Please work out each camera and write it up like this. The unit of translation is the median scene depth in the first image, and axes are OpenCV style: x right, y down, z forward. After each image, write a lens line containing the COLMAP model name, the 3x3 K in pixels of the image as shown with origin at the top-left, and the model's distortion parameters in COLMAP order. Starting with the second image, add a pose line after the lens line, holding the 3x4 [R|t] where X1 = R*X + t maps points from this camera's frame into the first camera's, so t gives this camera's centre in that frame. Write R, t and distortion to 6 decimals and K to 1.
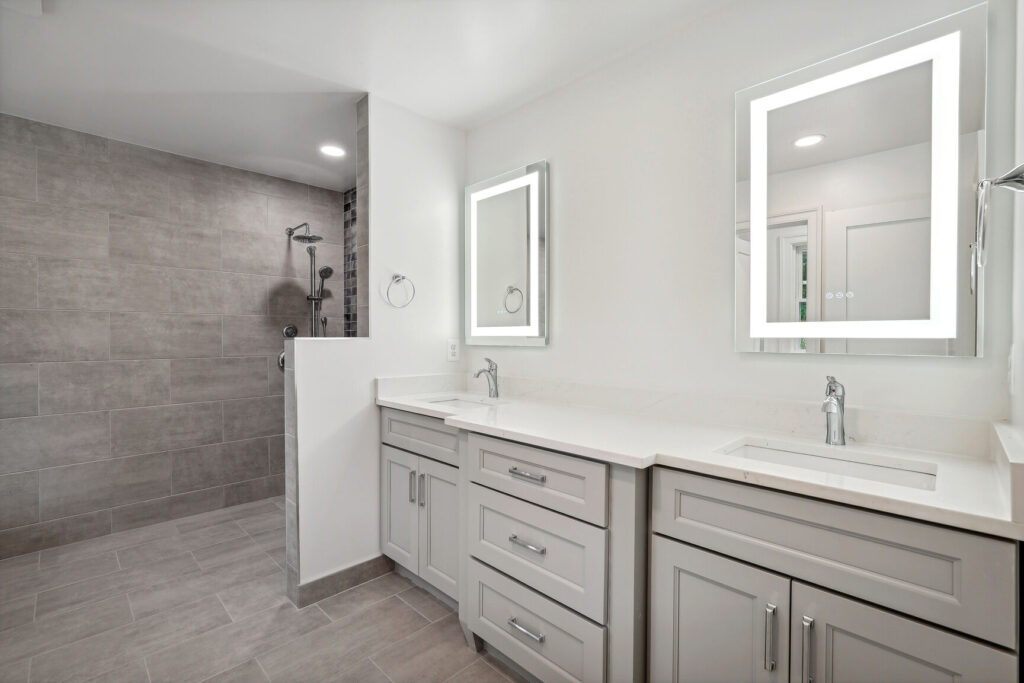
lens RADIAL K [[450.9, 0, 509.5], [0, 450.9, 340.1], [0, 0, 1]] dist [0.002362, 0.000277]
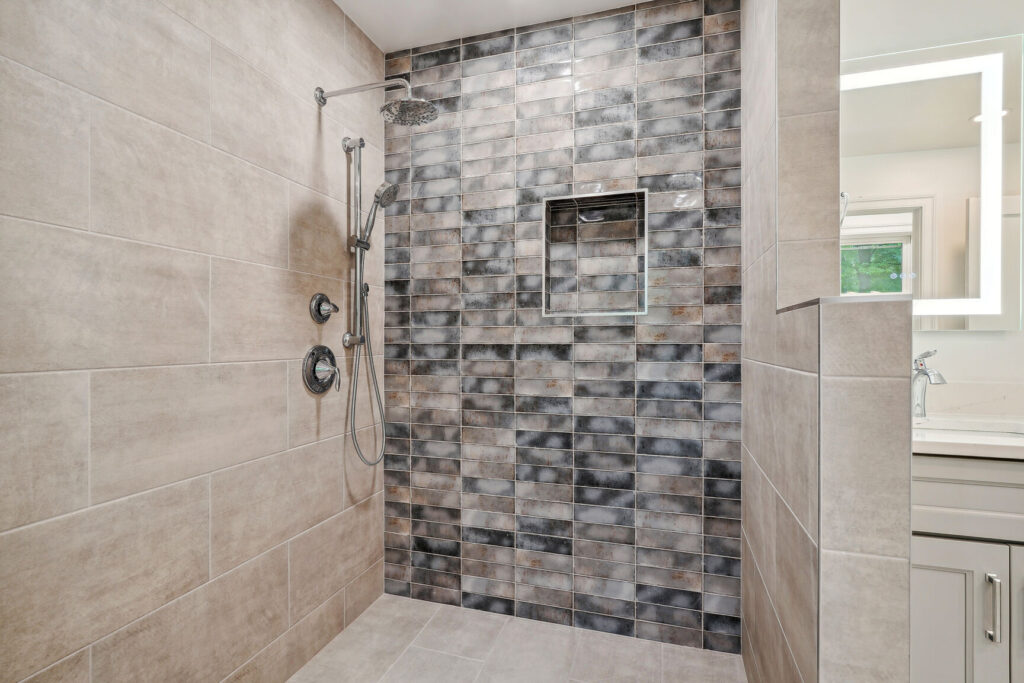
lens RADIAL K [[490.8, 0, 513.9], [0, 490.8, 341.5], [0, 0, 1]] dist [0.003034, 0.000070]
pose [[0.875970, -0.005122, 0.482338, -0.613780], [0.010827, 0.999900, -0.009044, 0.025639], [-0.482244, 0.013144, 0.875938, 0.499105]]
